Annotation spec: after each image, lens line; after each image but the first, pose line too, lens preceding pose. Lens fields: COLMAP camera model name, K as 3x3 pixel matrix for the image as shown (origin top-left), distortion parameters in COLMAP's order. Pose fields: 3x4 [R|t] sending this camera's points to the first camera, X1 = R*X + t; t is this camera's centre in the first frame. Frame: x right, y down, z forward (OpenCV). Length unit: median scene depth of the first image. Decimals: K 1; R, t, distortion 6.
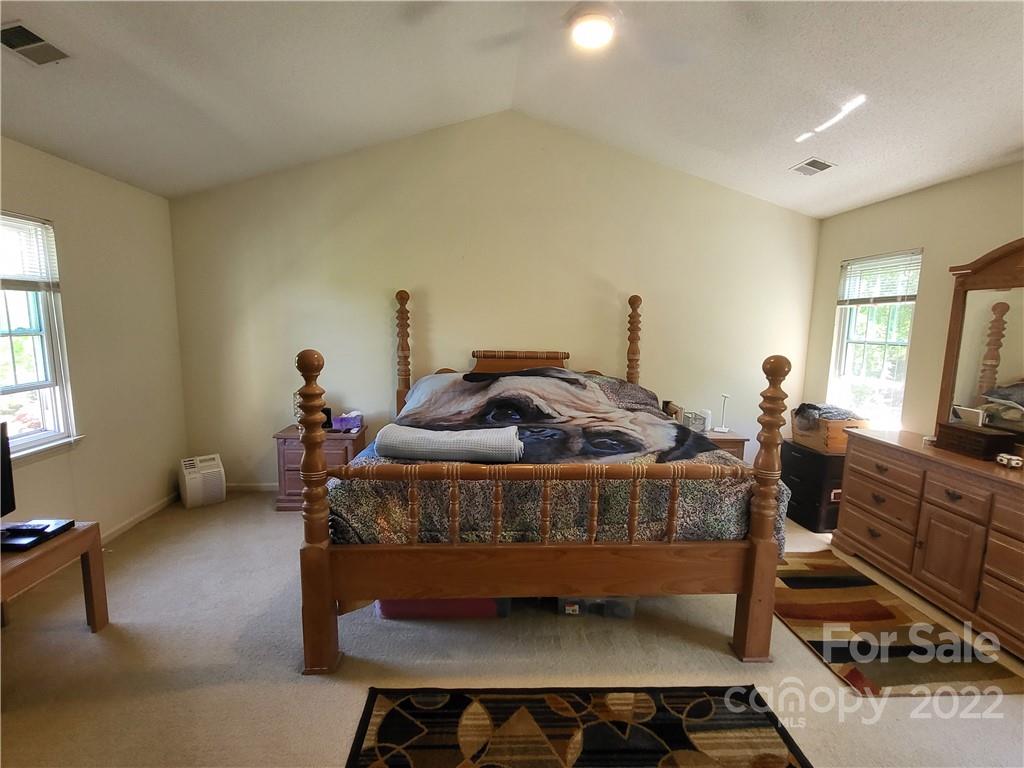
lens RADIAL K [[498.7, 0, 512.0], [0, 498.7, 384.0], [0, 0, 1]] dist [-0.001225, -0.000245]
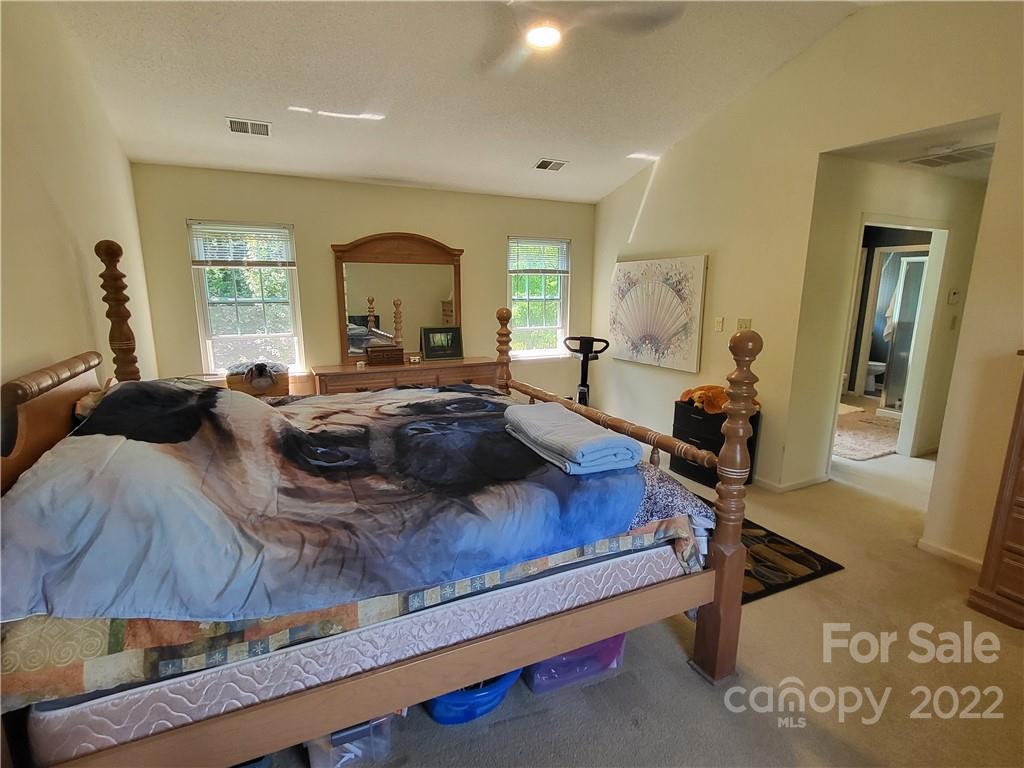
lens RADIAL K [[498.7, 0, 512.0], [0, 498.7, 384.0], [0, 0, 1]] dist [-0.001225, -0.000245]
pose [[-0.396617, -0.192503, 0.897573, -0.679312], [0.105900, 0.961643, 0.253038, -0.155634], [-0.911855, 0.195412, -0.361018, 1.112653]]
